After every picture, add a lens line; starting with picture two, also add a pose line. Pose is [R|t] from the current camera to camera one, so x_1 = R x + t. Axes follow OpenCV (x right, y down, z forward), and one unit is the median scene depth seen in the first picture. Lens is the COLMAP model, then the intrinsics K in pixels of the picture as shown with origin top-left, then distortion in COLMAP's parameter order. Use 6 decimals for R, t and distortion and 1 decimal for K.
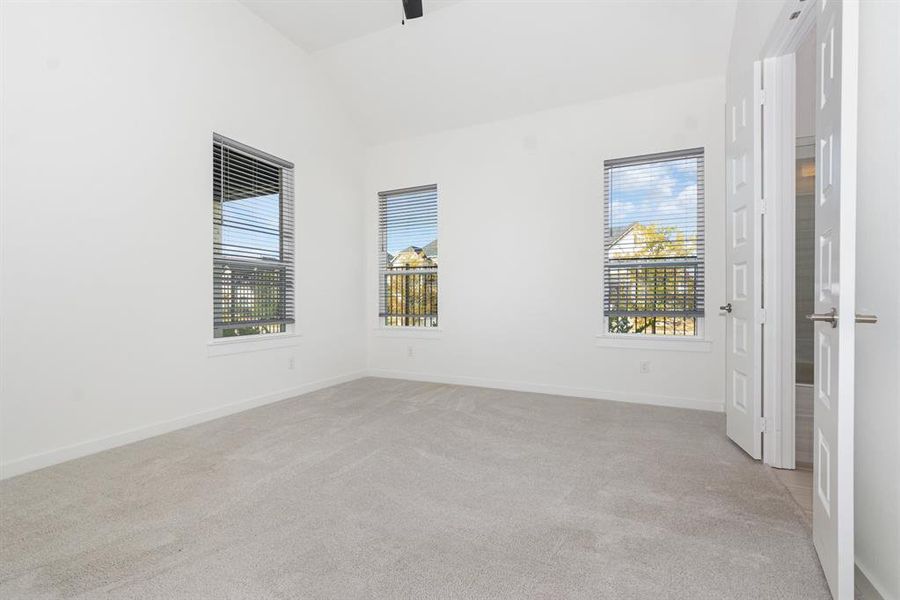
lens RADIAL K [[407.0, 0, 449.6], [0, 407.0, 297.5], [0, 0, 1]] dist [-0.001600, -0.000329]
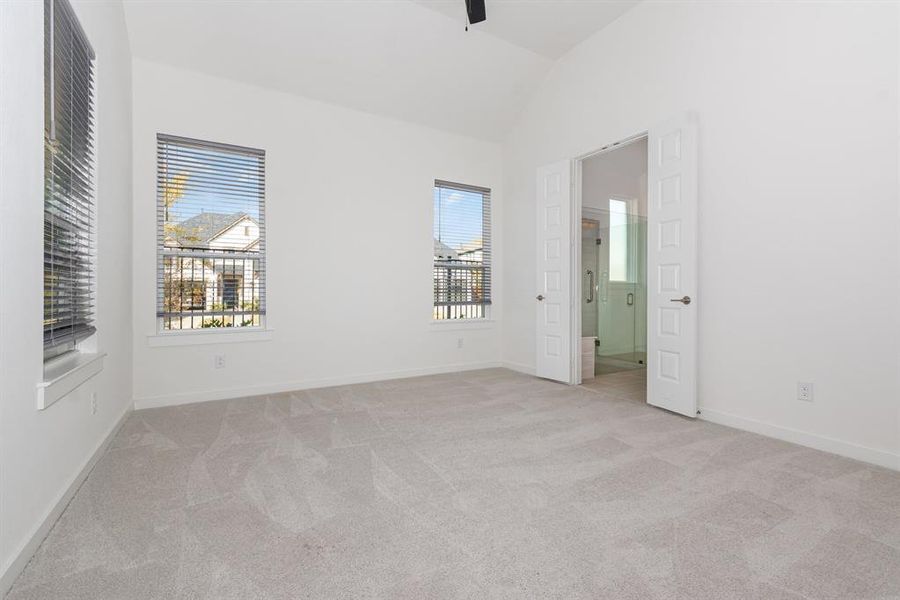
lens RADIAL K [[409.1, 0, 452.6], [0, 409.1, 294.0], [0, 0, 1]] dist [-0.027488, -0.000166]
pose [[0.535866, -0.002012, 0.844300, -0.628164], [-0.005504, 0.999968, 0.005876, 0.002139], [-0.844285, -0.007795, 0.535838, 0.296461]]
